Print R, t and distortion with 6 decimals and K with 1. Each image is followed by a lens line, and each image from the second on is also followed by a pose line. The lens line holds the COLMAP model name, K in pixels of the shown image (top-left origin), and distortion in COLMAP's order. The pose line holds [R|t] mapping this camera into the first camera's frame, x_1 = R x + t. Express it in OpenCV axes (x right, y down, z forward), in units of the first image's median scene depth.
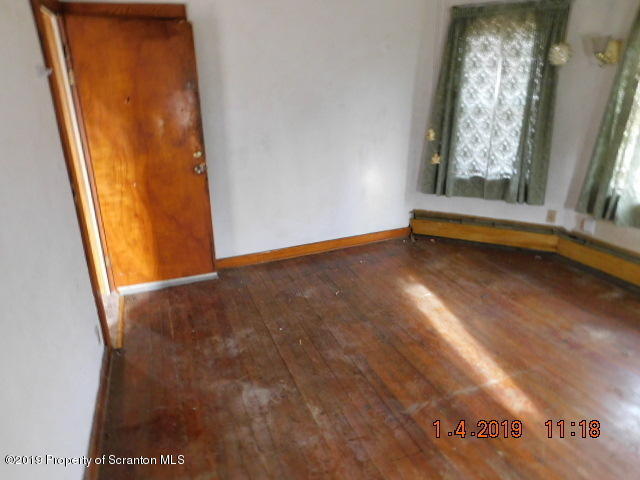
lens RADIAL K [[432.6, 0, 324.4], [0, 432.6, 240.6], [0, 0, 1]] dist [-0.044495, 0.043565]
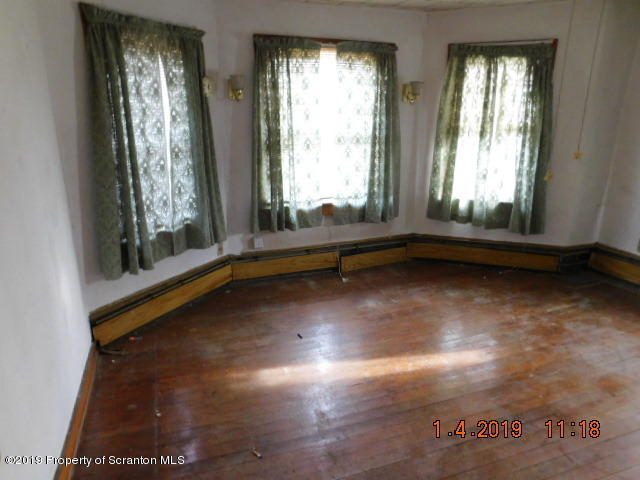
lens RADIAL K [[432.6, 0, 323.4], [0, 432.6, 239.5], [0, 0, 1]] dist [-0.044495, 0.043565]
pose [[0.040941, -0.268743, 0.962341, -0.405386], [0.354994, 0.904221, 0.237410, -0.227147], [-0.933972, 0.331906, 0.132422, 0.649510]]
